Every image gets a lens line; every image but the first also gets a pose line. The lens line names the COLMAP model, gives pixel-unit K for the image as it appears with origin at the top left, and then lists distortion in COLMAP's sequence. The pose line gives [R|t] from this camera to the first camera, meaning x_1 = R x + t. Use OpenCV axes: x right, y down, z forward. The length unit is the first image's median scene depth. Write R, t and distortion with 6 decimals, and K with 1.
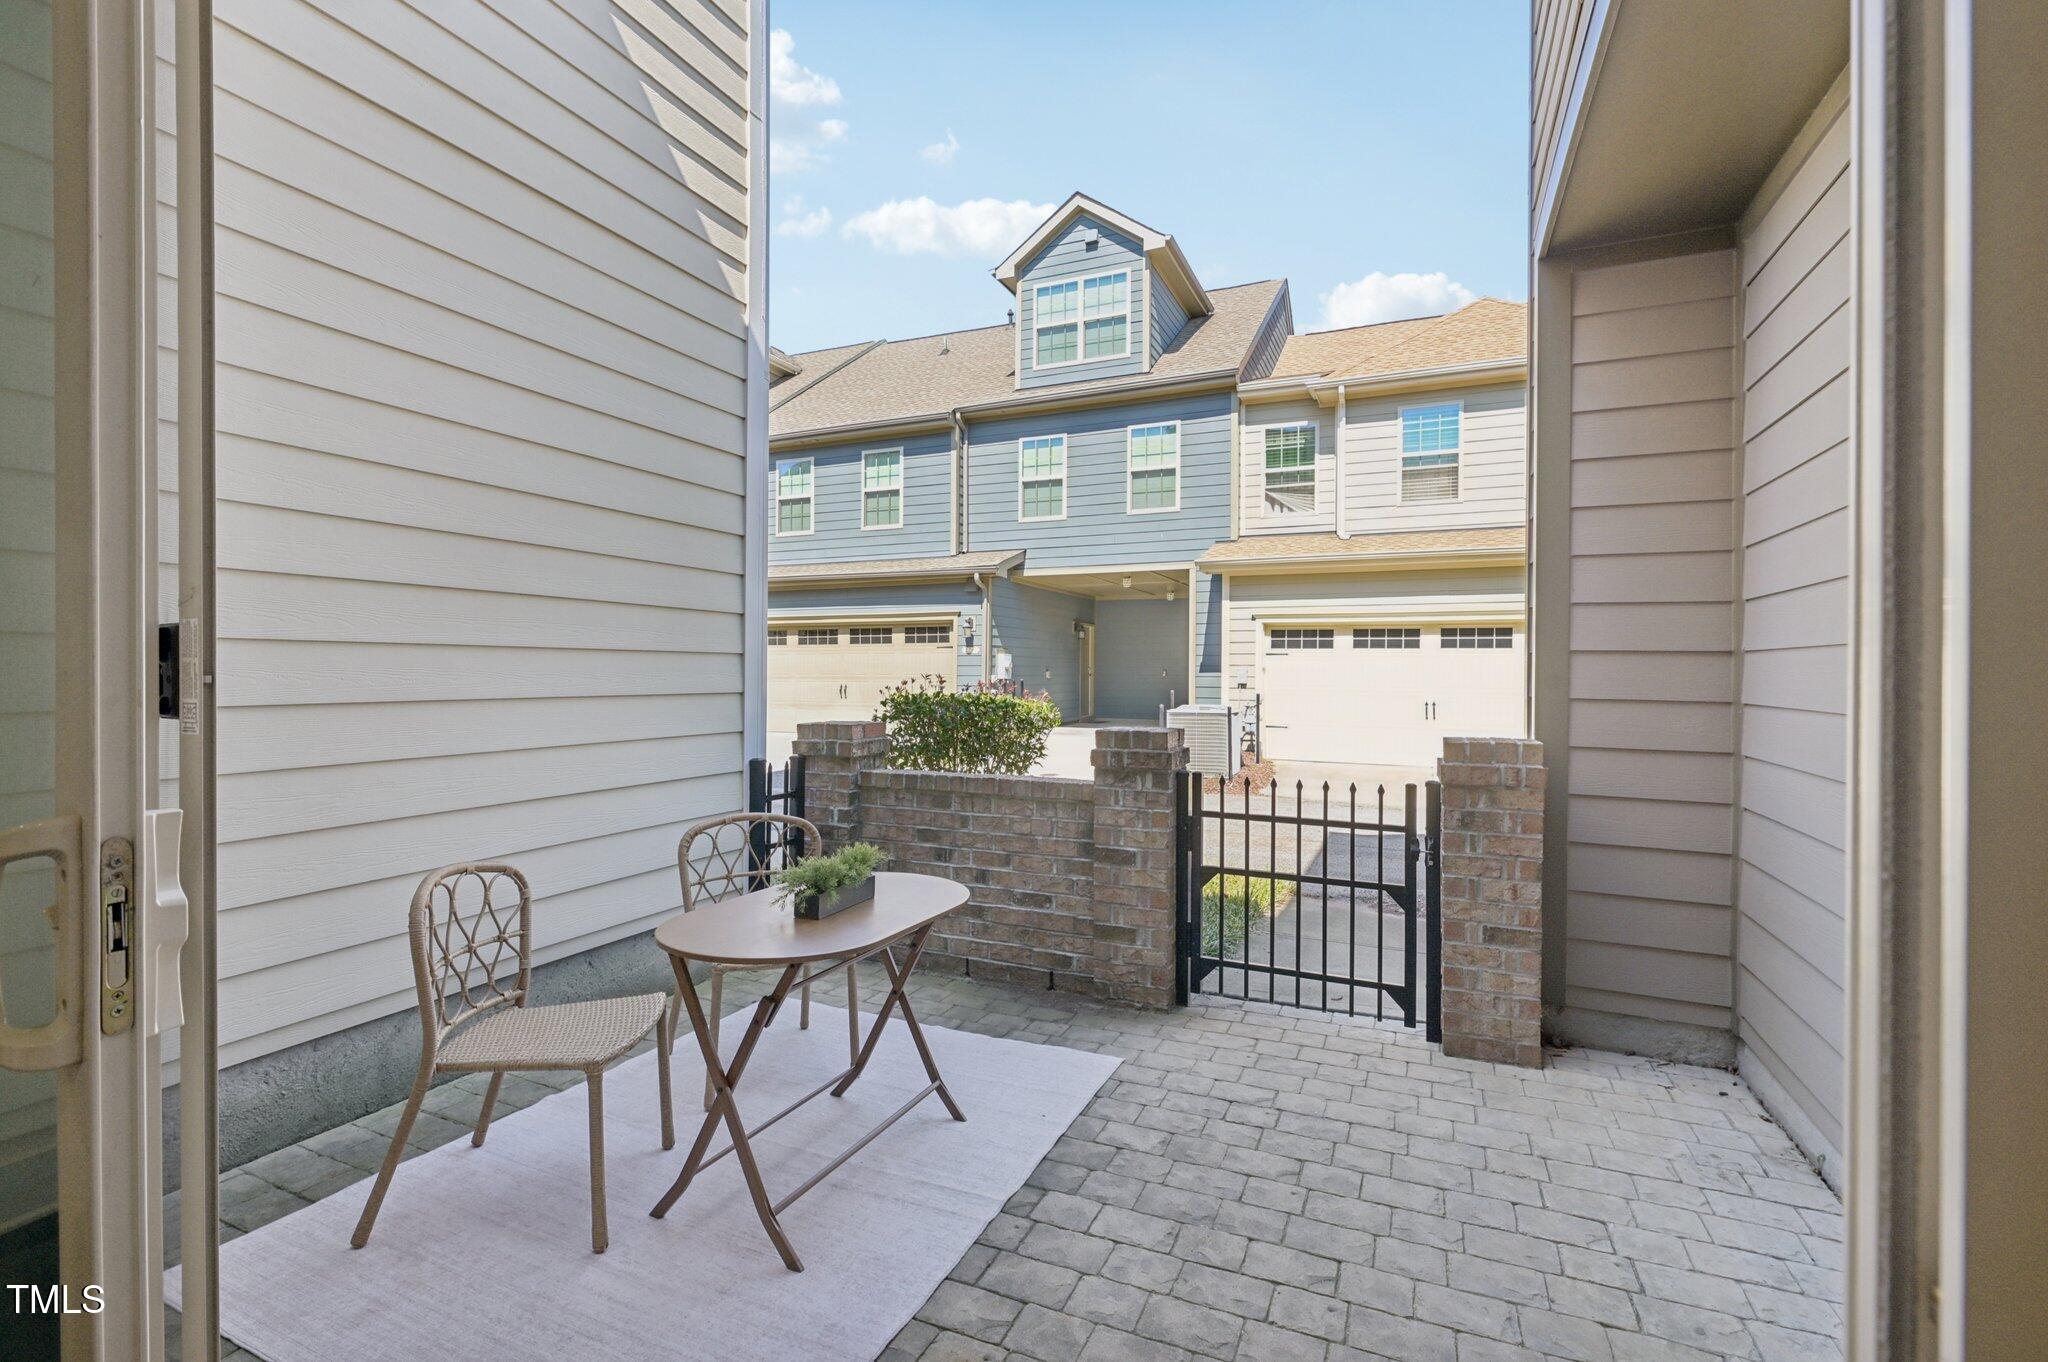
lens RADIAL K [[929.7, 0, 1010.8], [0, 929.7, 677.5], [0, 0, 1]] dist [-0.000256, -0.000222]
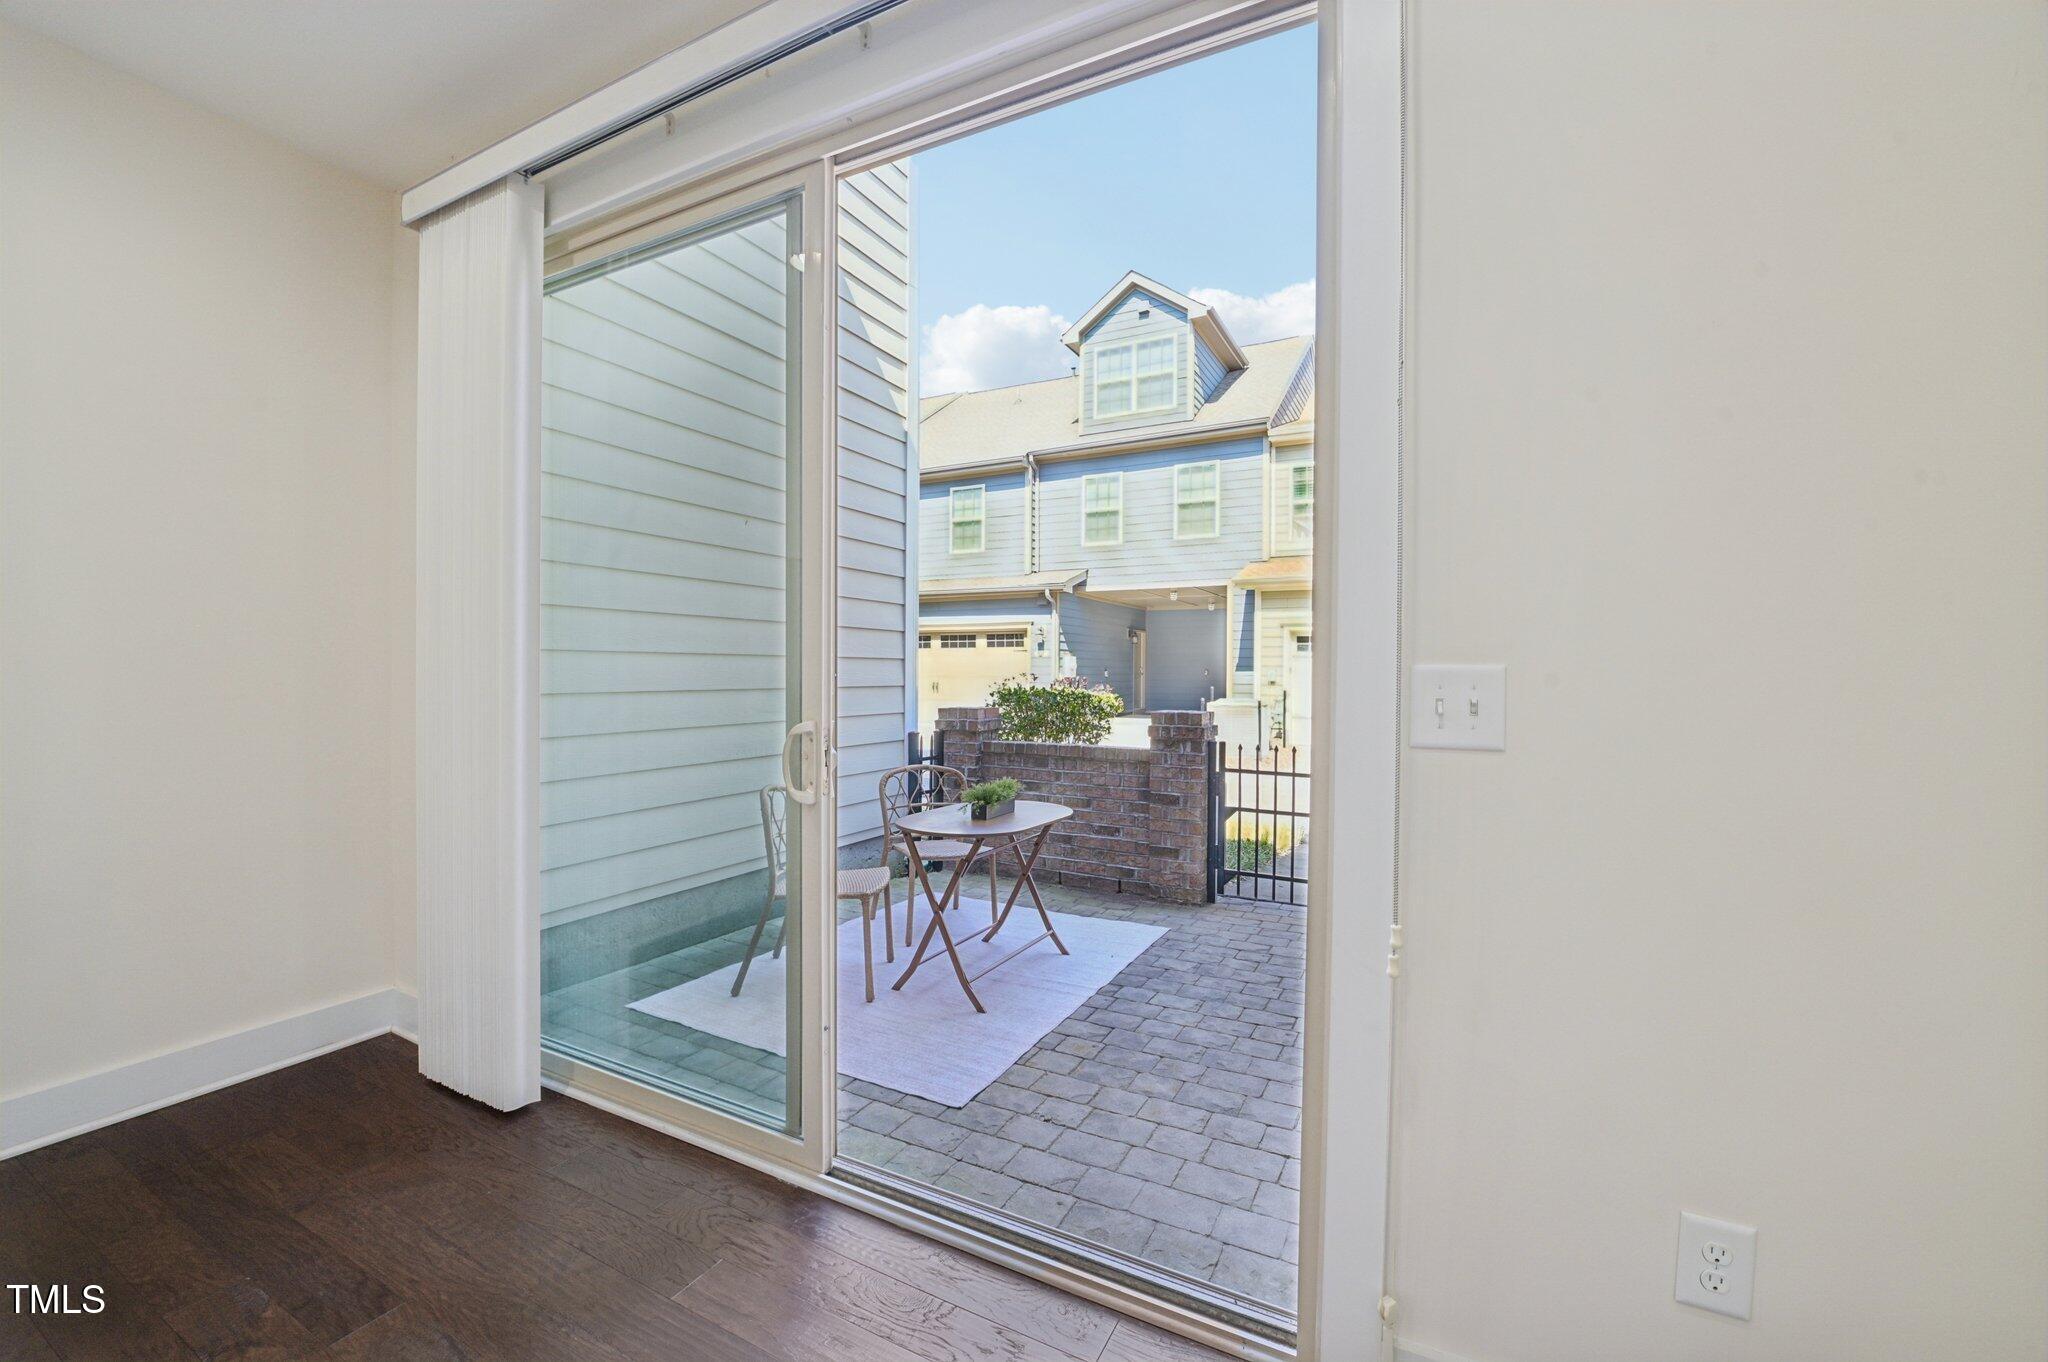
lens RADIAL K [[820.3, 0, 1004.9], [0, 820.3, 687.6], [0, 0, 1]] dist [-0.014318, 0.000060]
pose [[0.996931, 0.001538, -0.078266, -0.031863], [-0.000433, 0.999900, 0.014139, 0.000282], [0.078280, -0.014062, 0.996832, -0.256107]]
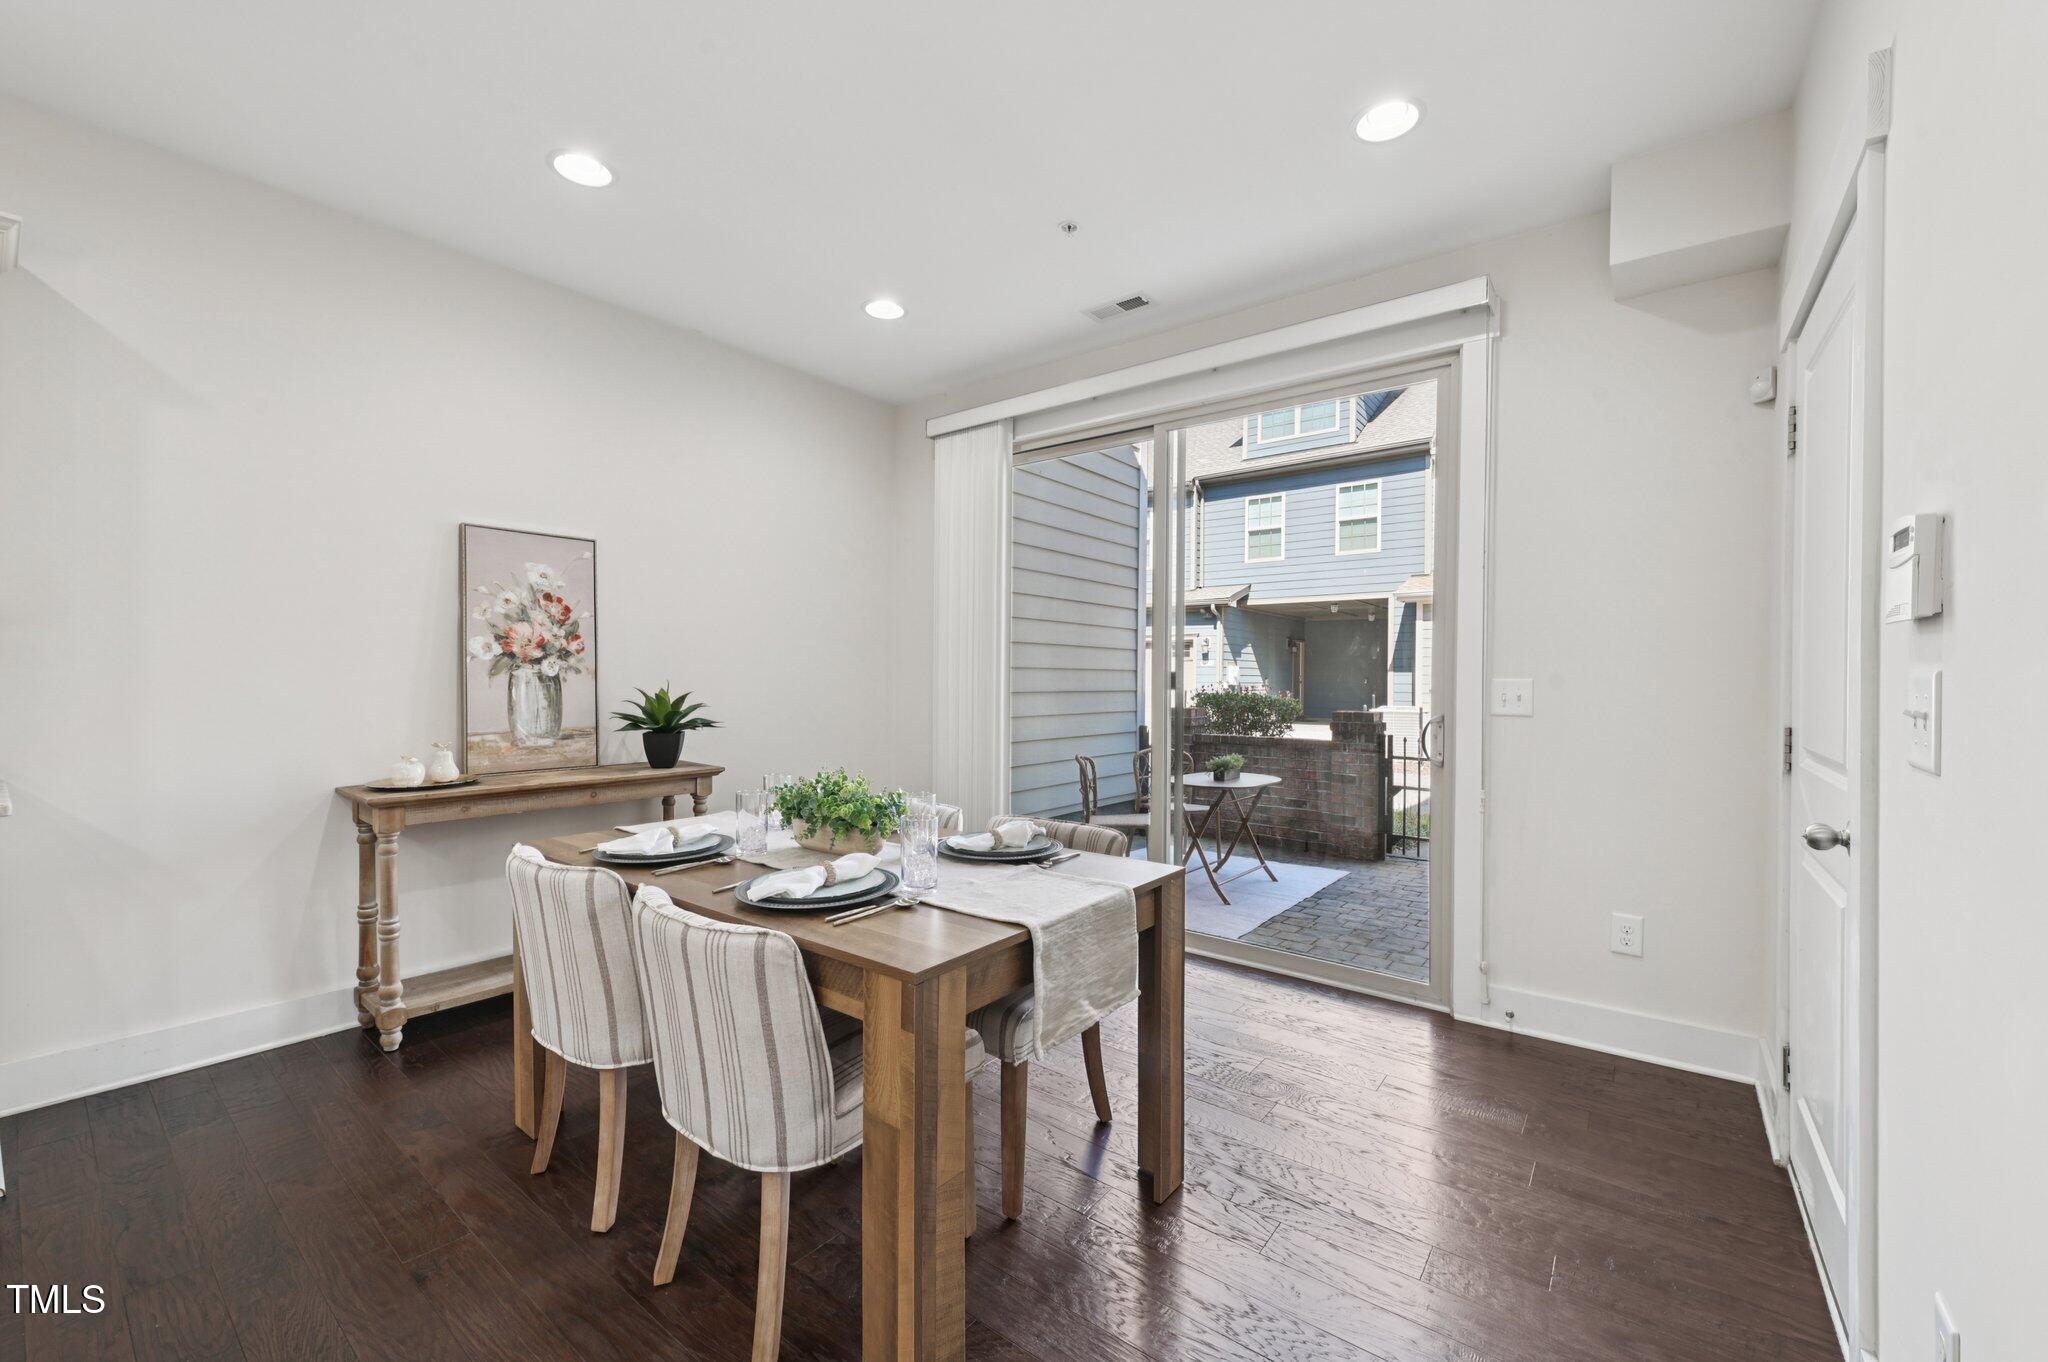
lens RADIAL K [[820.3, 0, 1021.3], [0, 820.3, 688.3], [0, 0, 1]] dist [-0.014318, 0.000060]
pose [[0.973284, 0.005561, -0.229536, -0.128150], [-0.004313, 0.999973, 0.005940, 0.001221], [0.229563, -0.004791, 0.973282, -0.676284]]
